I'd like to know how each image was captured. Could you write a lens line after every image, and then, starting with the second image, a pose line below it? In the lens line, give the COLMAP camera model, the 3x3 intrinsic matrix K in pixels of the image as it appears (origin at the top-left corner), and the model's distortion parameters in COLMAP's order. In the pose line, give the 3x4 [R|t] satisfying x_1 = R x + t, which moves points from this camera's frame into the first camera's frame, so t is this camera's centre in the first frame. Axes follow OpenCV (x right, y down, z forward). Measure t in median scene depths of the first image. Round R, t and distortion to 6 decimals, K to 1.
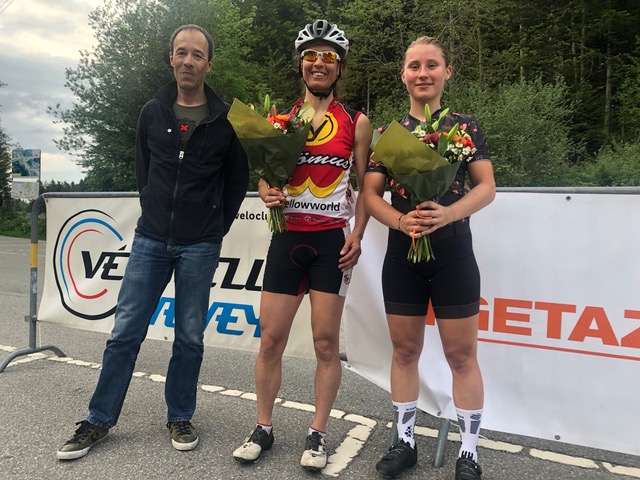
lens RADIAL K [[532.9, 0, 318.6], [0, 532.9, 241.7], [0, 0, 1]] dist [0.017987, -0.006524]
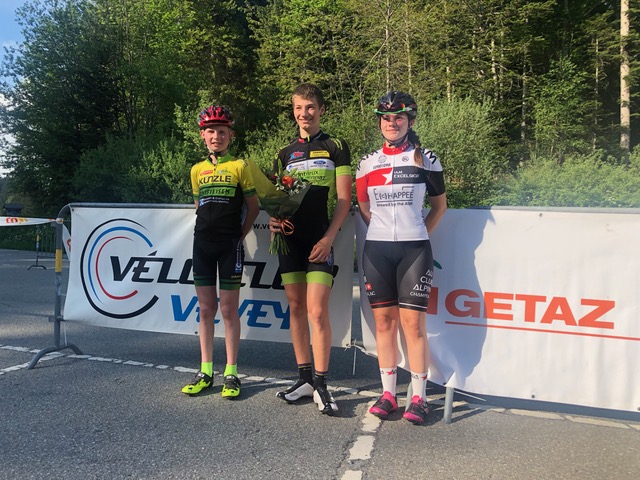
lens RADIAL K [[532.9, 0, 318.7], [0, 532.9, 241.9], [0, 0, 1]] dist [0.017987, -0.006524]
pose [[0.990885, 0.000925, 0.134706, -0.168750], [0.000333, 0.999957, -0.009310, -0.002089], [-0.134708, 0.009270, 0.990842, -0.155261]]
